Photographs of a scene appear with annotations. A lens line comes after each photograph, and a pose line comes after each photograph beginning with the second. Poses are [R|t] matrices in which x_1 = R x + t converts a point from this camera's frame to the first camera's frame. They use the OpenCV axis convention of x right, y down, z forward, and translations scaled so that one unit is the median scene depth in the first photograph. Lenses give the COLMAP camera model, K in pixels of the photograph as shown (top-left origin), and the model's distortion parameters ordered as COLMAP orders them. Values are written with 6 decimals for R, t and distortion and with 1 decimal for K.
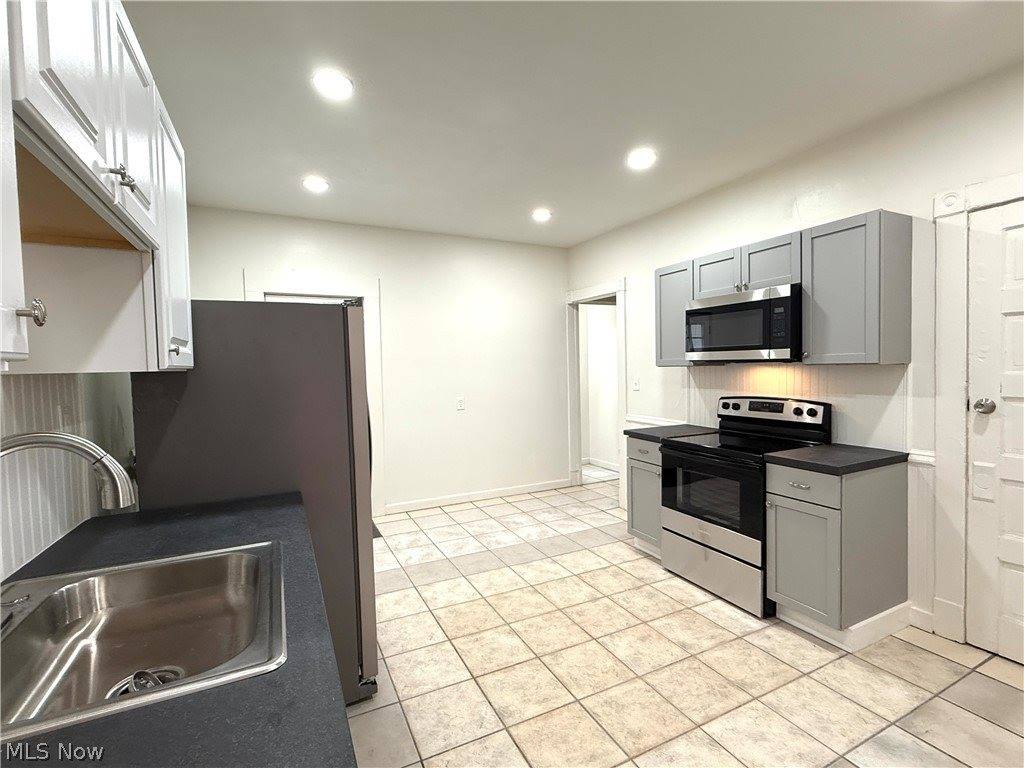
lens RADIAL K [[475.0, 0, 512.0], [0, 475.0, 384.0], [0, 0, 1]] dist [-0.001933, -0.000231]
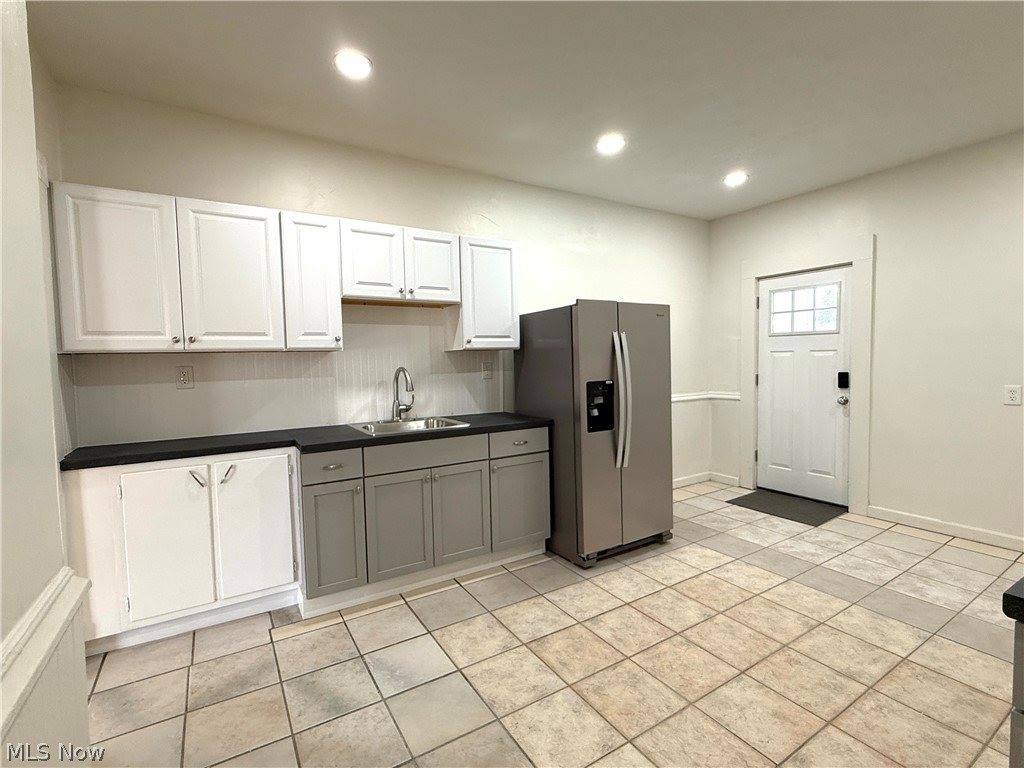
lens RADIAL K [[475.0, 0, 512.0], [0, 475.0, 384.0], [0, 0, 1]] dist [-0.001933, -0.000231]
pose [[0.100164, 0.074692, -0.992163, 0.821152], [-0.020105, 0.997127, 0.073036, -0.017771], [0.994768, 0.012631, 0.101377, 0.450533]]
